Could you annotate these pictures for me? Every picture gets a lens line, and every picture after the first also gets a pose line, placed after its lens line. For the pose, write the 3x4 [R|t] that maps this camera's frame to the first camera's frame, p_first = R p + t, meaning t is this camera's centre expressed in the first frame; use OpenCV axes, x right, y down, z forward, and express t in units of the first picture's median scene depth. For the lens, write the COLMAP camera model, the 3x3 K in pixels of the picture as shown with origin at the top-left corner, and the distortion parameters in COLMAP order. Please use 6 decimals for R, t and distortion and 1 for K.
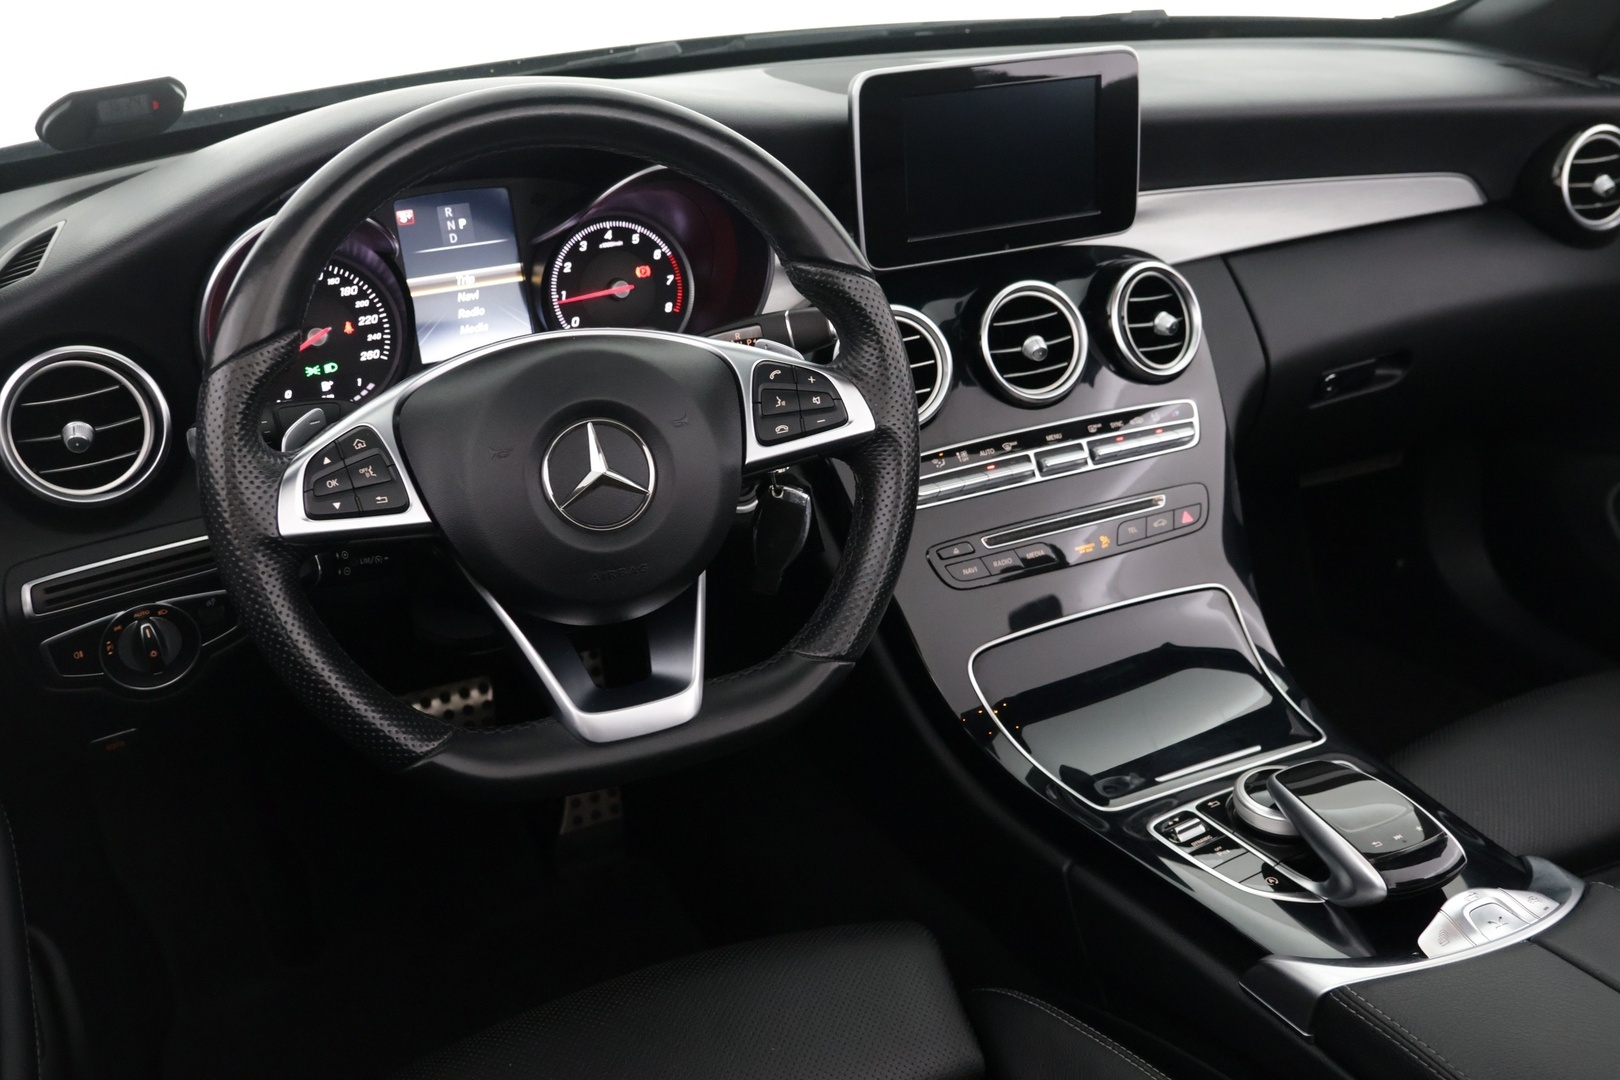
lens RADIAL K [[1553.7, 0, 824.5], [0, 1553.7, 528.7], [0, 0, 1]] dist [-0.023415, 0.000000]
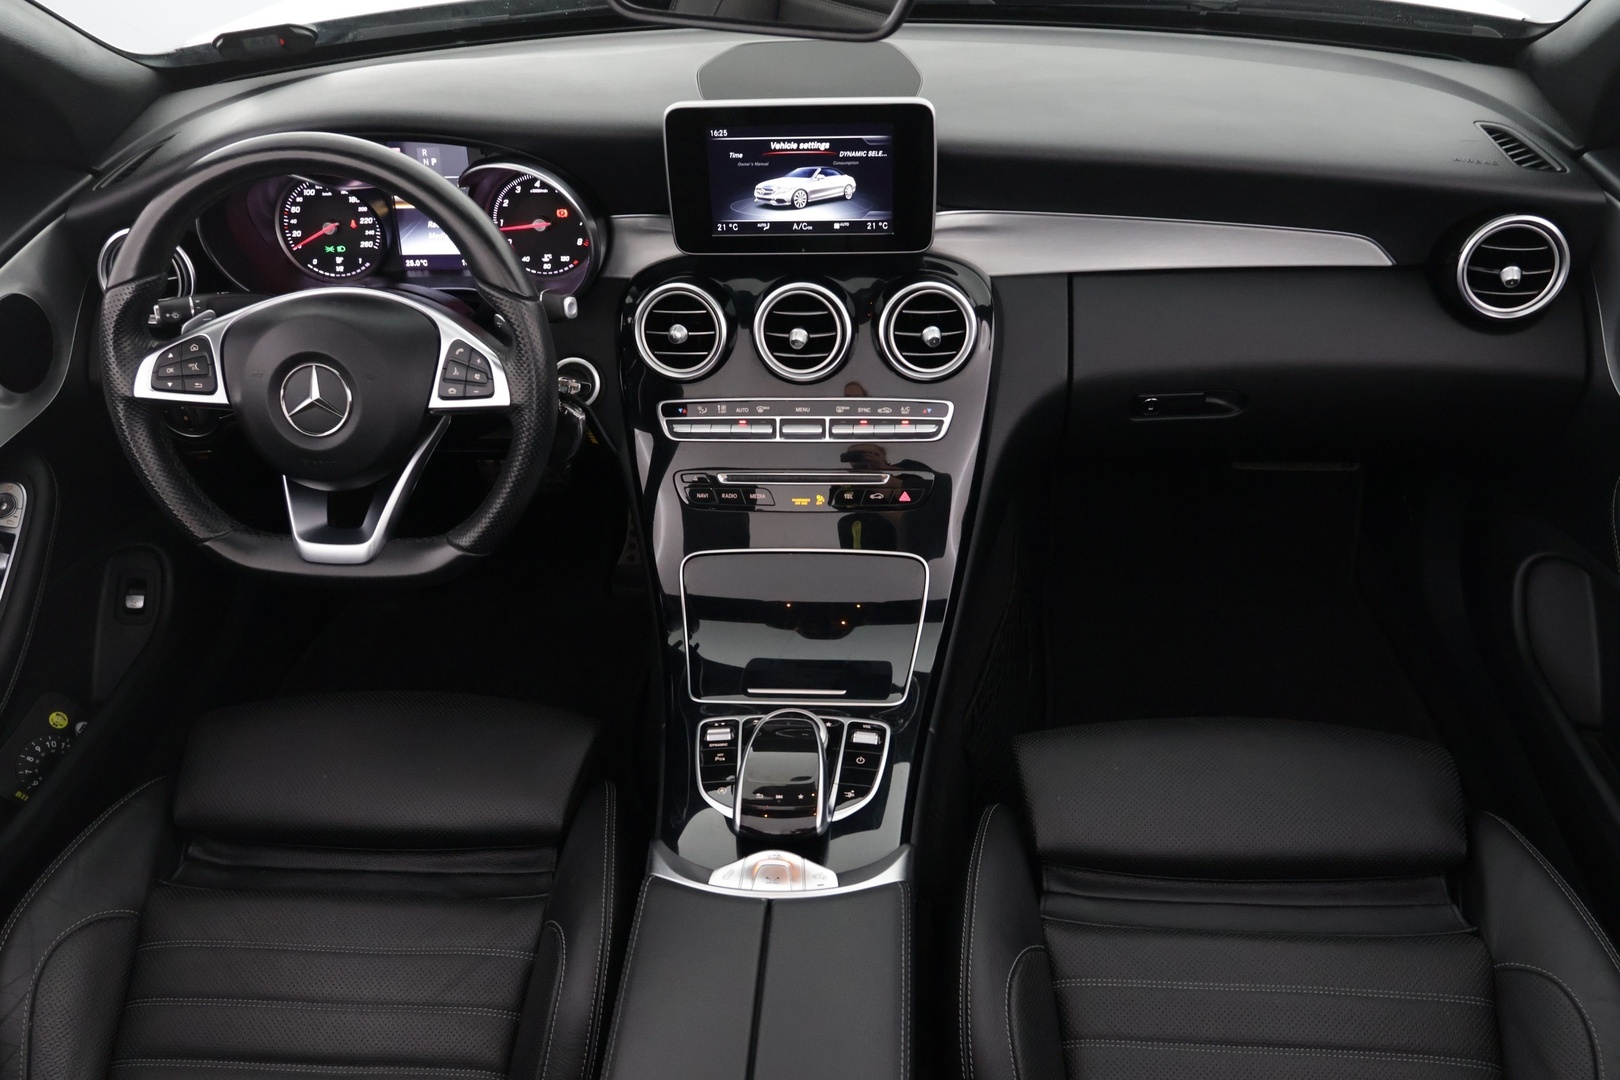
lens RADIAL K [[1392.4, 0, 802.8], [0, 1392.4, 533.3], [0, 0, 1]] dist [-0.033506, 0.024935]
pose [[0.871345, 0.290712, -0.395277, 0.652373], [-0.188897, 0.942242, 0.276583, -0.289594], [0.452853, -0.166333, 0.875933, -0.008160]]
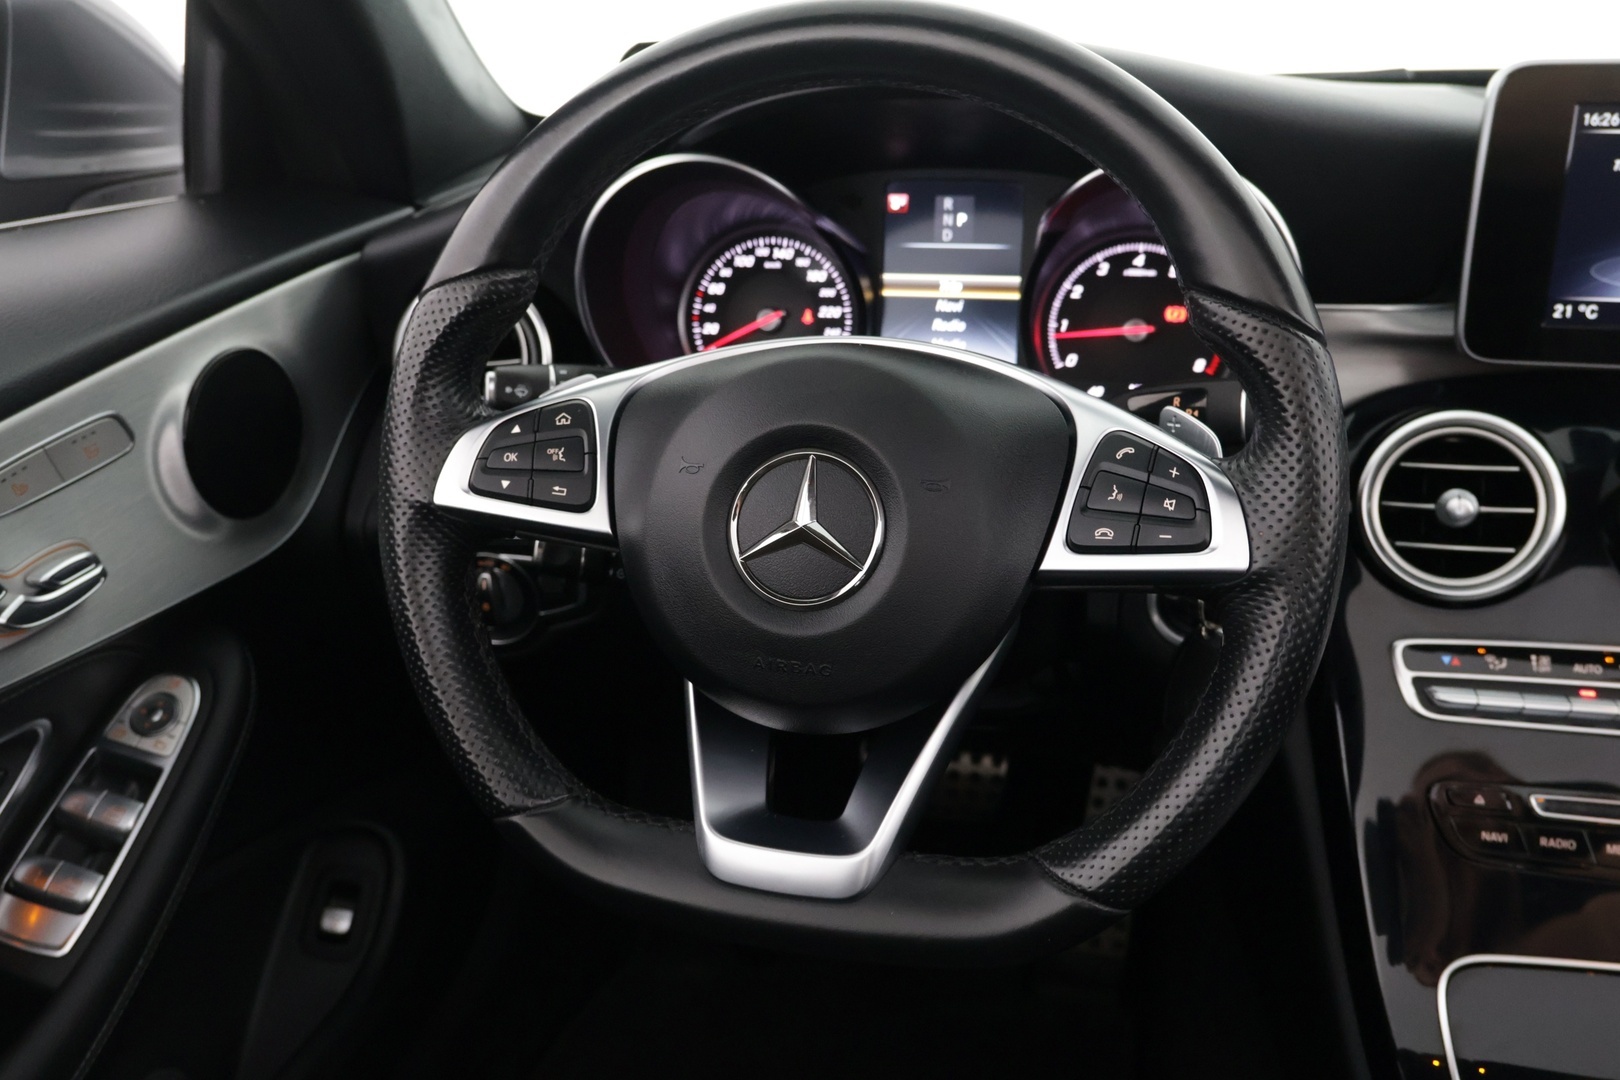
lens RADIAL K [[1392.4, 0, 794.8], [0, 1392.4, 534.7], [0, 0, 1]] dist [-0.033506, 0.024935]
pose [[0.775483, 0.241314, -0.583433, 0.174177], [-0.259840, 0.964173, 0.053419, -0.049373], [0.575421, 0.110173, 0.810403, 0.358261]]
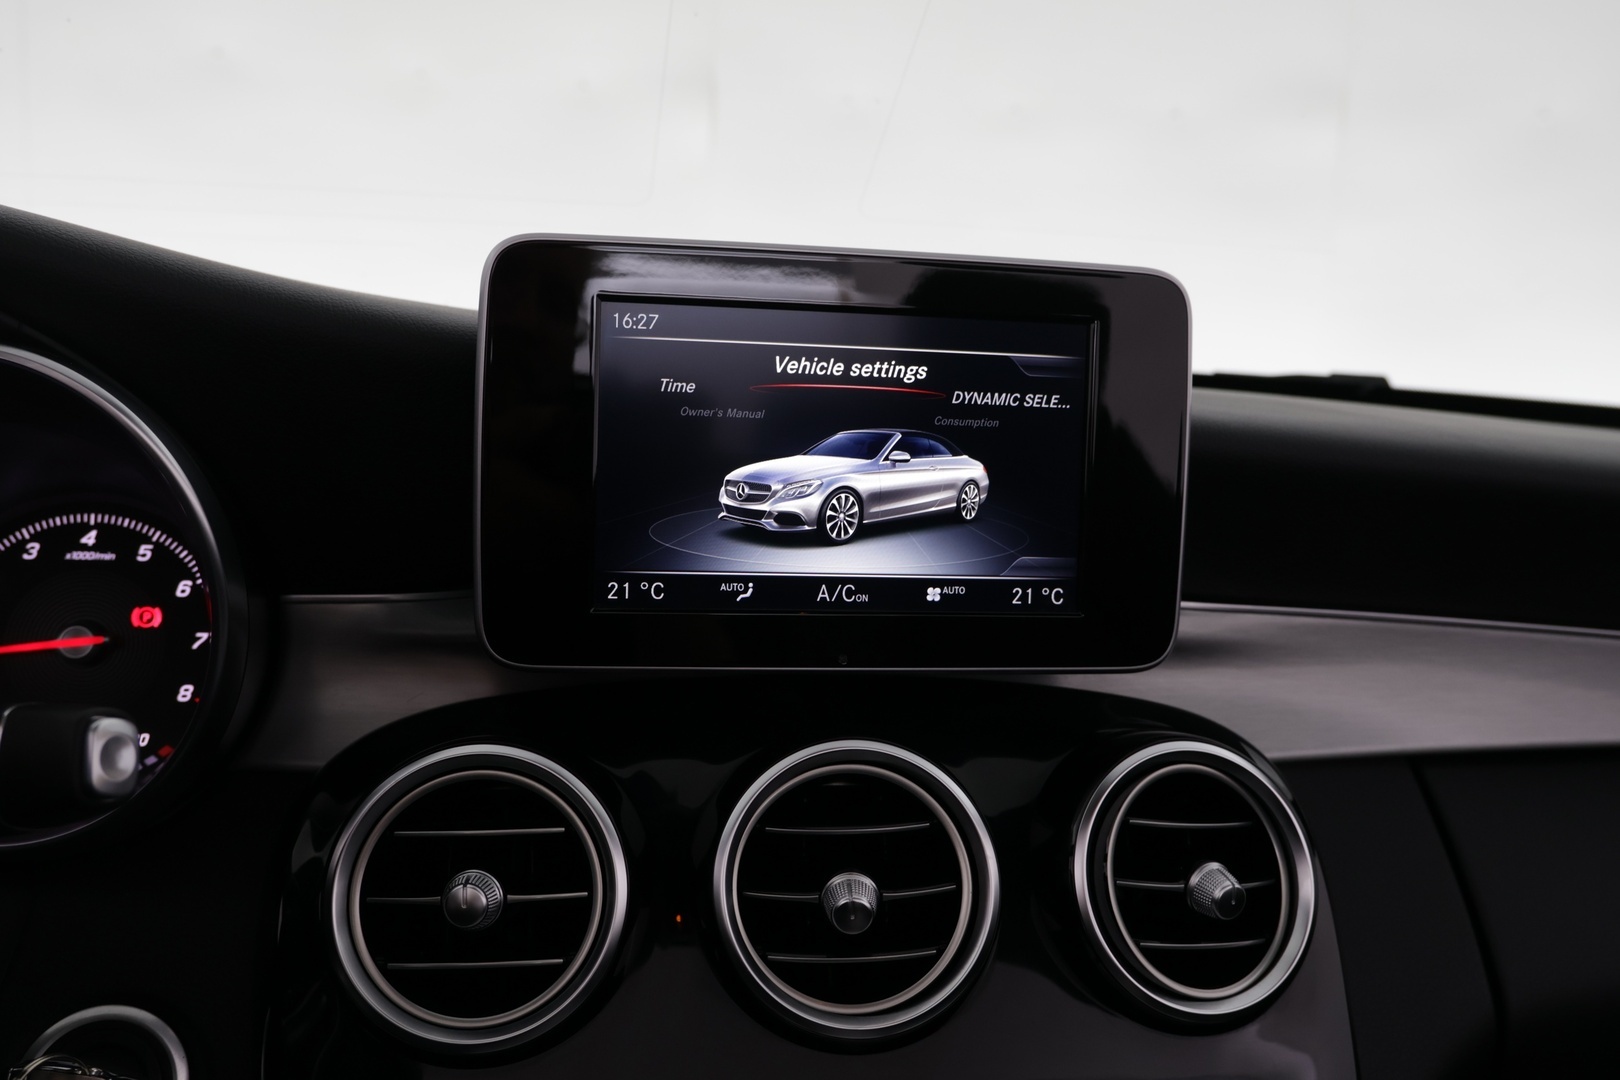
lens RADIAL K [[1392.4, 0, 809.9], [0, 1392.4, 522.5], [0, 0, 1]] dist [-0.033506, 0.024935]
pose [[0.958946, 0.098448, -0.265954, 0.222106], [-0.175876, 0.942131, -0.285405, -0.107863], [0.222466, 0.320463, 0.920767, 0.646996]]
